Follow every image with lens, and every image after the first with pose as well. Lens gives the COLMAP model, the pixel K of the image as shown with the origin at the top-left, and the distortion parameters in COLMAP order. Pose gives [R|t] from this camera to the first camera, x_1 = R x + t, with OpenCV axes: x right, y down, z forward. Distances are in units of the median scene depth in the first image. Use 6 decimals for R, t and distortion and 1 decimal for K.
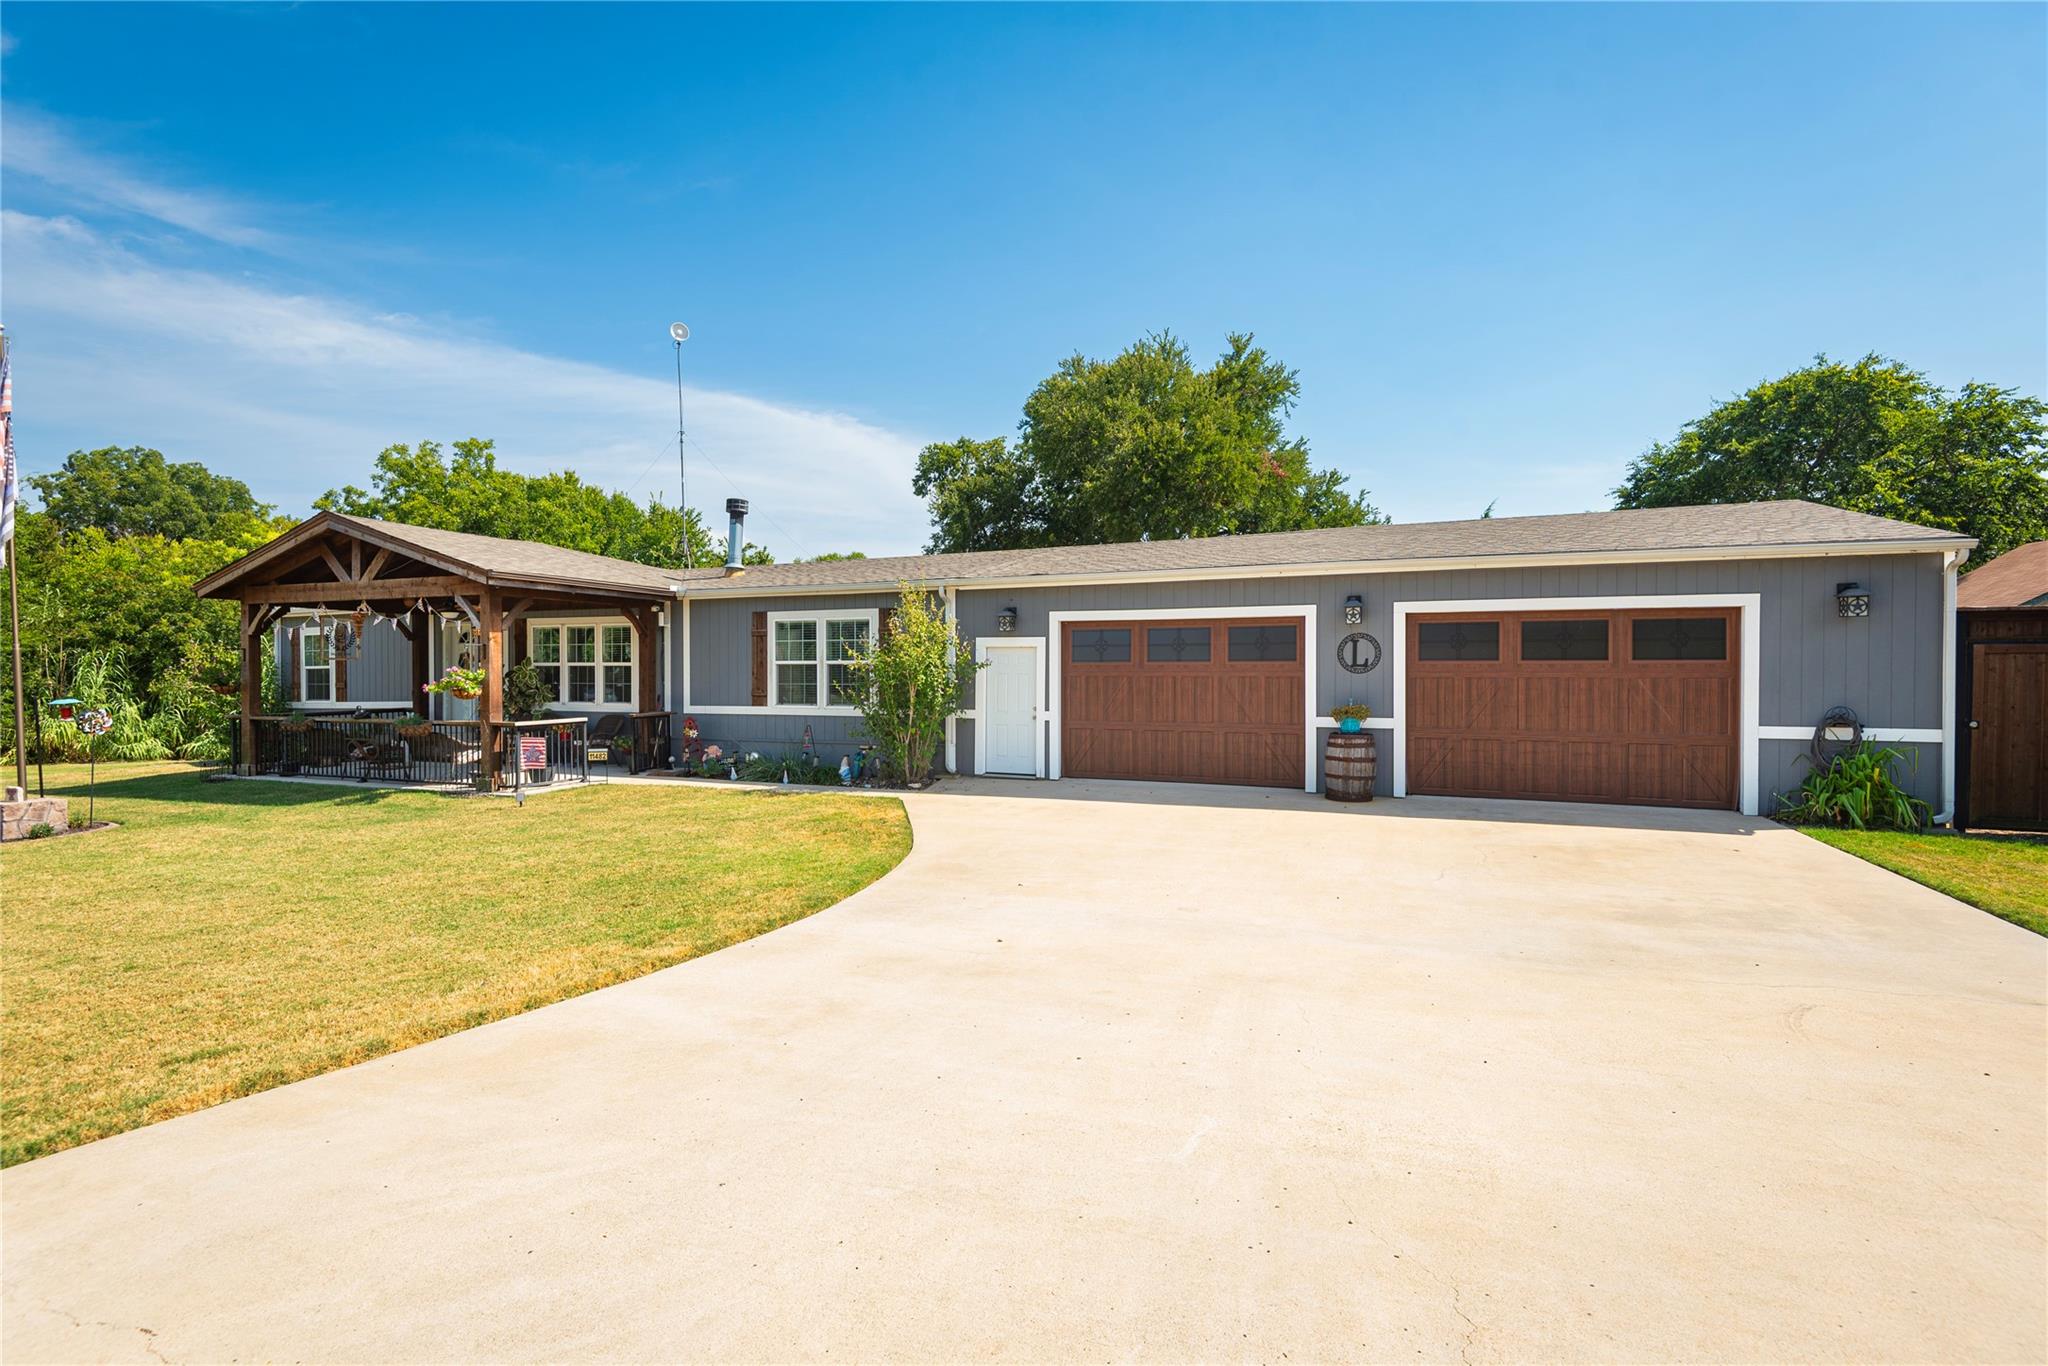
lens RADIAL K [[926.1, 0, 1021.4], [0, 926.1, 679.1], [0, 0, 1]] dist [0.019252, -0.011321]
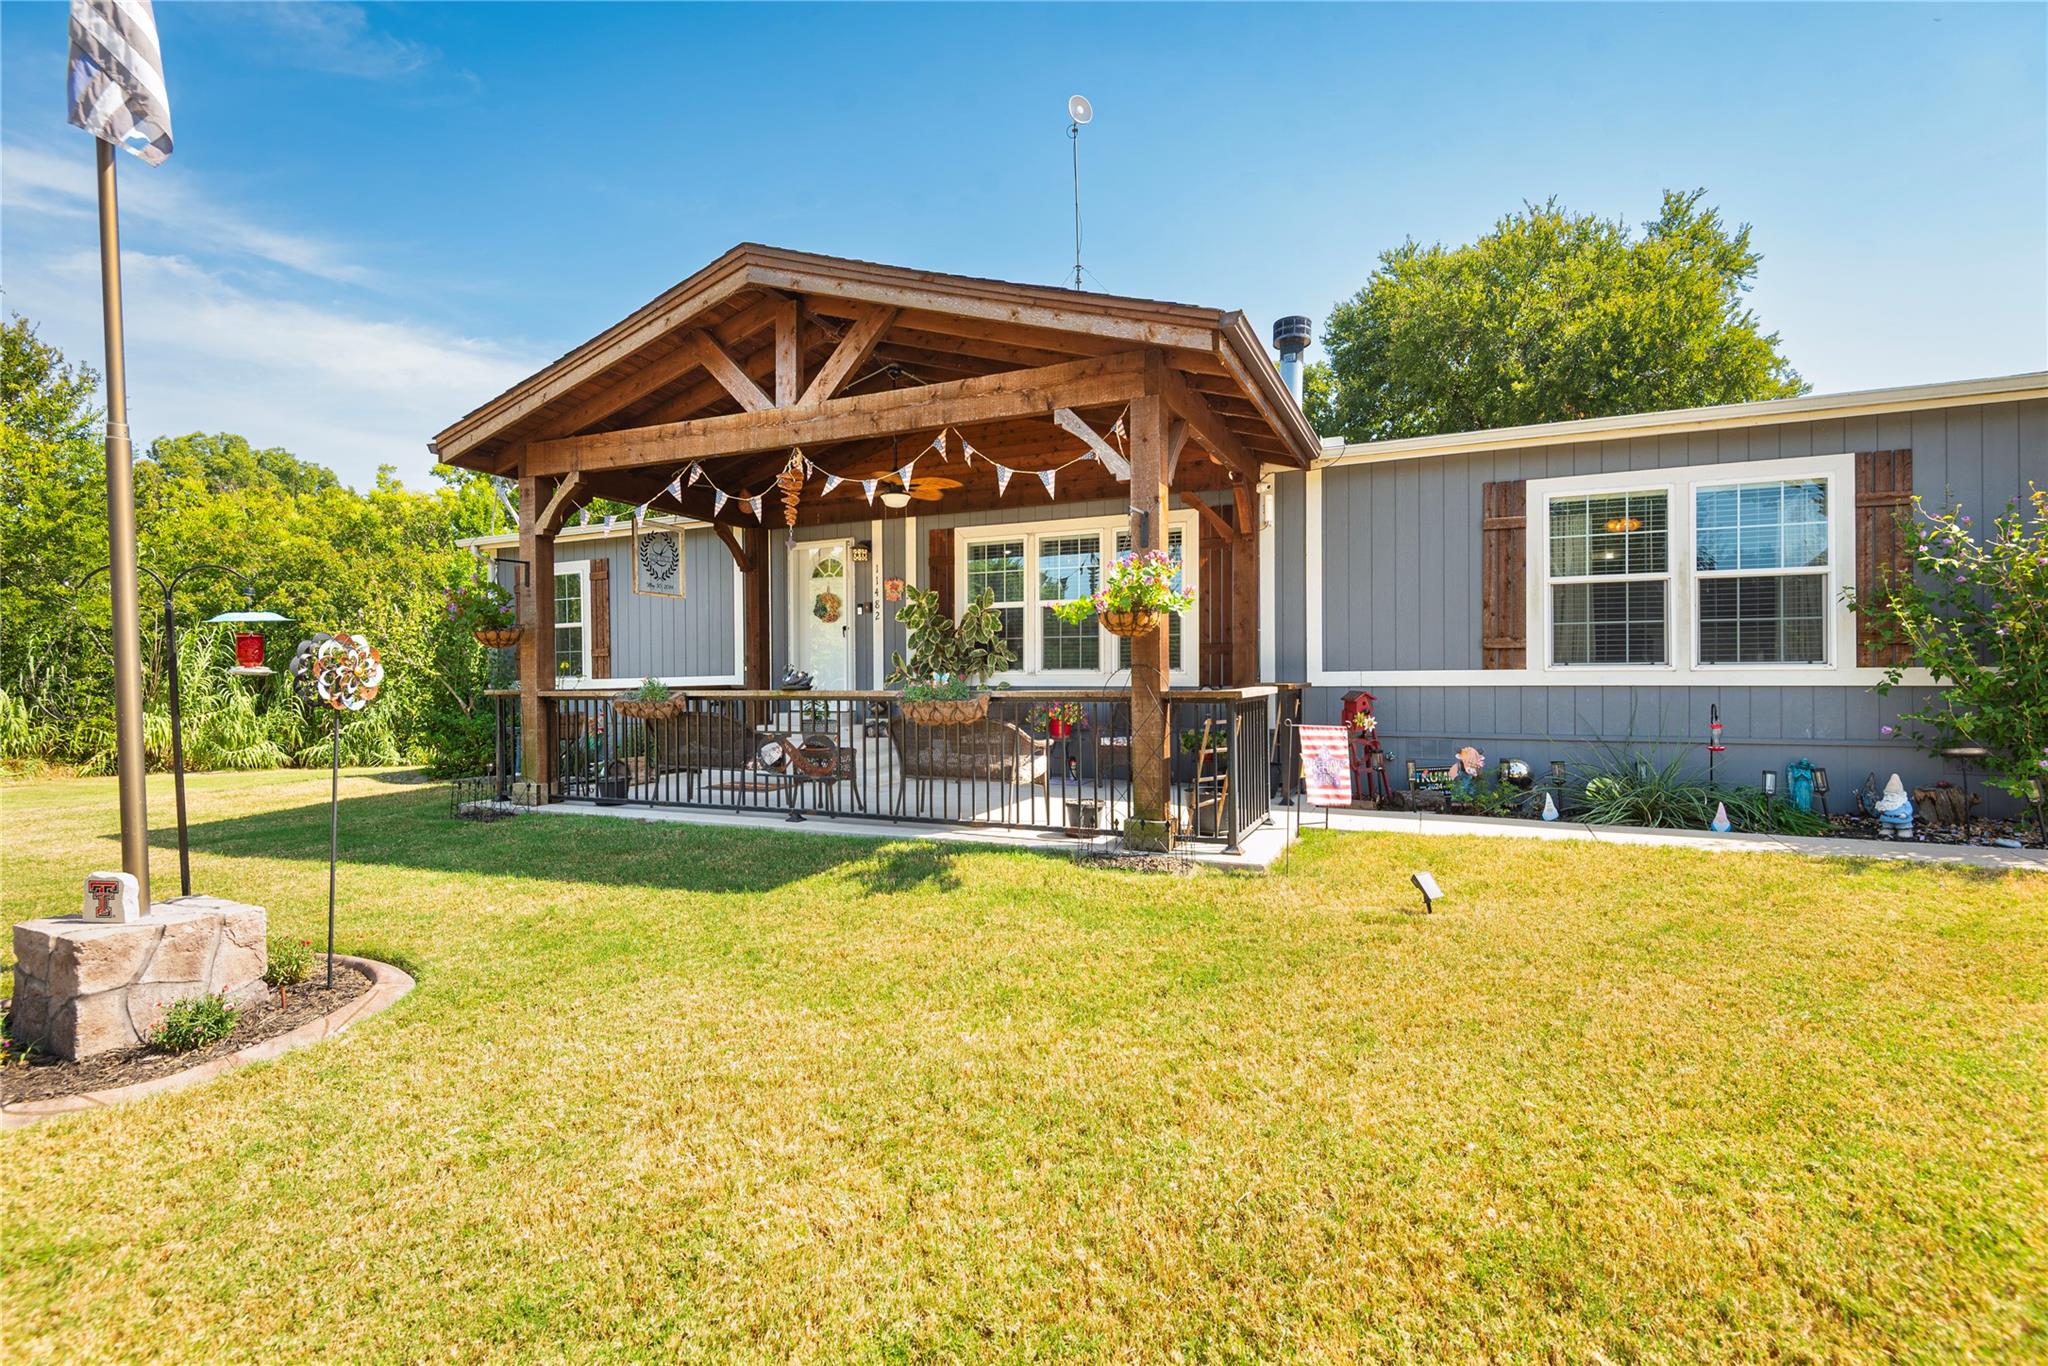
lens RADIAL K [[920.9, 0, 1020.6], [0, 920.9, 680.0], [0, 0, 1]] dist [0.039187, -0.025466]
pose [[0.999046, -0.004348, -0.043443, -0.526548], [0.004176, 0.999983, -0.004053, 0.036379], [0.043460, 0.003867, 0.999048, 0.483947]]
